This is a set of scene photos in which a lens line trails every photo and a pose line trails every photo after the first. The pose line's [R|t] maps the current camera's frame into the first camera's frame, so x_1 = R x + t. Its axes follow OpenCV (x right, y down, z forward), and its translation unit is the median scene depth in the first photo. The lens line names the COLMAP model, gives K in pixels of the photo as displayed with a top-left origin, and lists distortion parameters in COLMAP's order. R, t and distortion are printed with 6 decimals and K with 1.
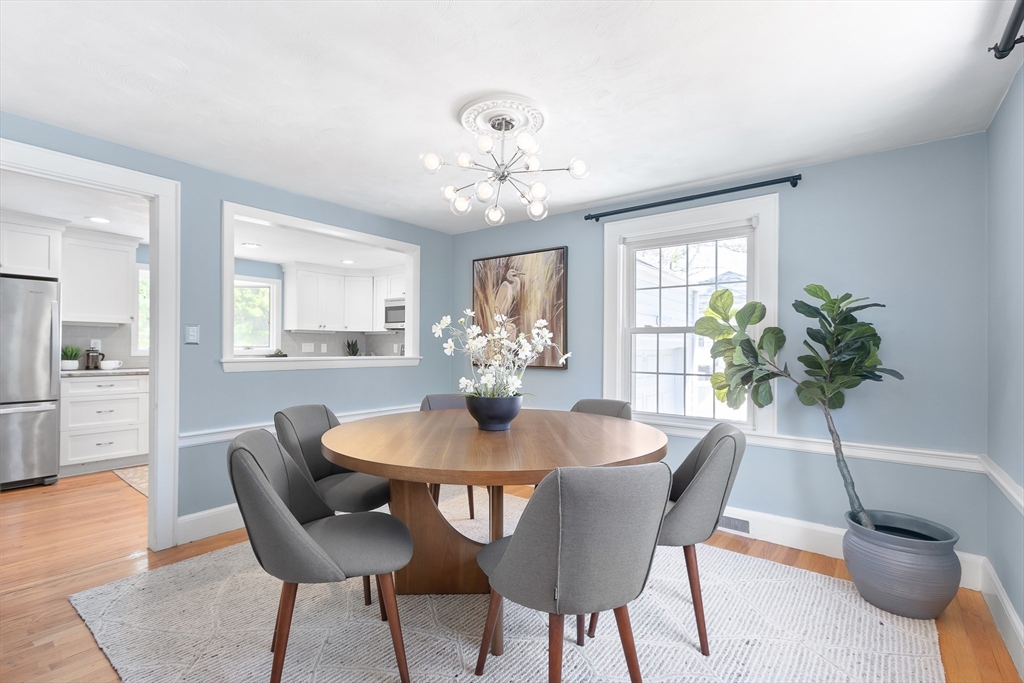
lens RADIAL K [[474.3, 0, 509.9], [0, 474.3, 345.5], [0, 0, 1]] dist [0.009298, 0.001302]
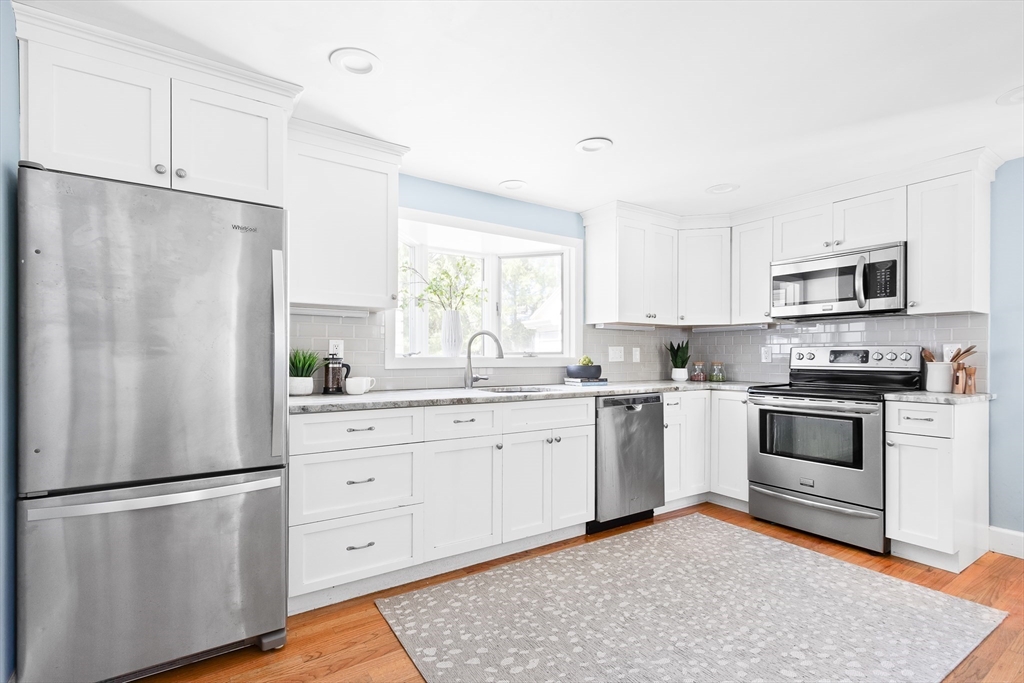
lens RADIAL K [[474.3, 0, 510.6], [0, 474.3, 351.1], [0, 0, 1]] dist [0.009298, 0.001302]
pose [[0.954728, -0.013464, -0.297176, -0.453264], [0.009335, 0.999839, -0.015312, 0.010113], [0.297334, 0.011844, 0.954700, 0.473881]]
